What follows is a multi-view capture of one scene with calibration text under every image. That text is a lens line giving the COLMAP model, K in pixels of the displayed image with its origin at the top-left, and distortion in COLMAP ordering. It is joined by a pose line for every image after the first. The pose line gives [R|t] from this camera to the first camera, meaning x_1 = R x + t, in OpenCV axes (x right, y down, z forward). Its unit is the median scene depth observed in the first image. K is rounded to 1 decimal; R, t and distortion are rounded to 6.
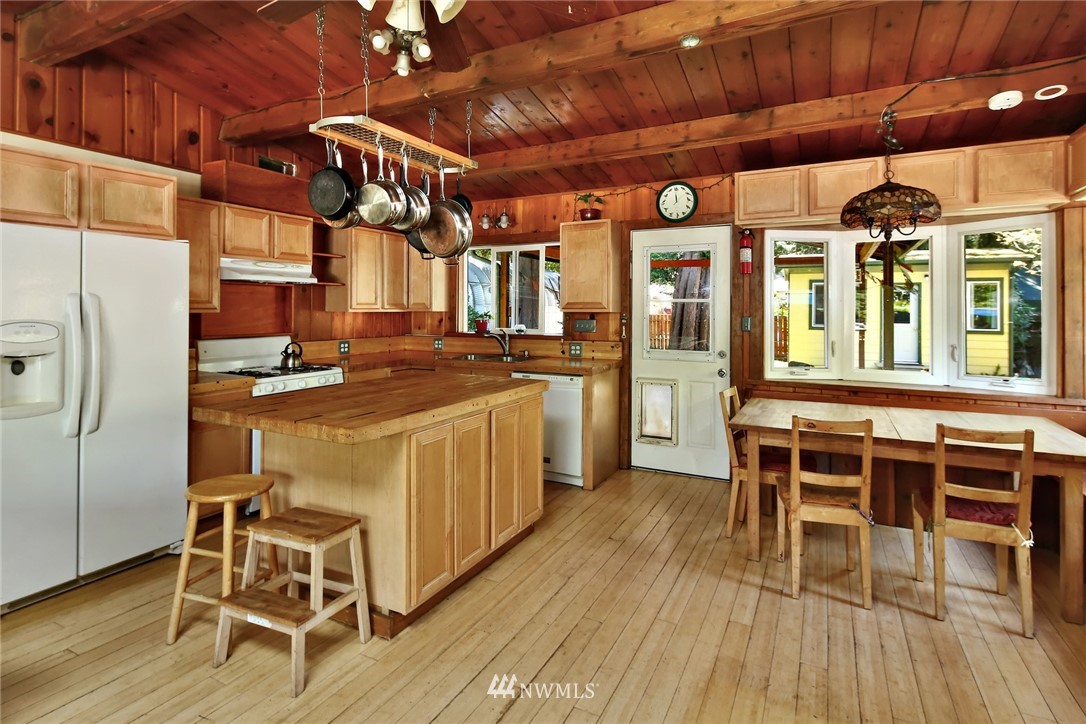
lens RADIAL K [[555.4, 0, 514.7], [0, 555.4, 298.3], [0, 0, 1]] dist [0.003015, -0.001478]
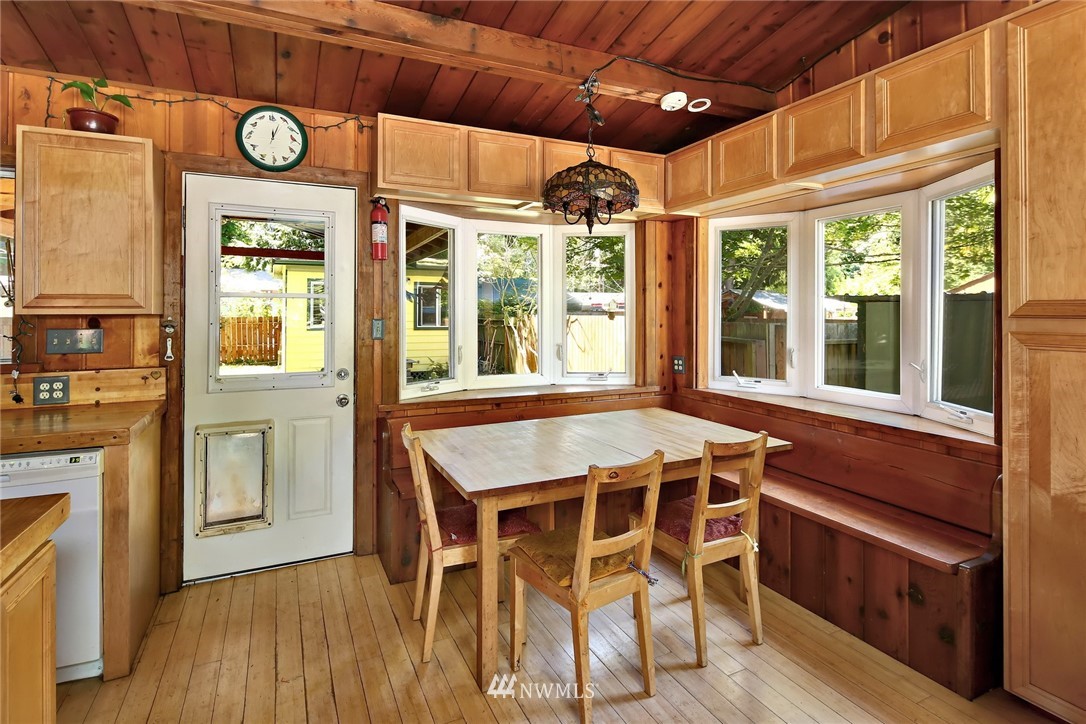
lens RADIAL K [[566.6, 0, 559.3], [0, 566.6, 307.3], [0, 0, 1]] dist [0.002470, -0.000092]
pose [[0.574662, 0.002052, 0.818389, -0.051697], [-0.015500, 0.999845, 0.008377, 0.008049], [-0.818244, -0.017499, 0.574604, 0.384730]]
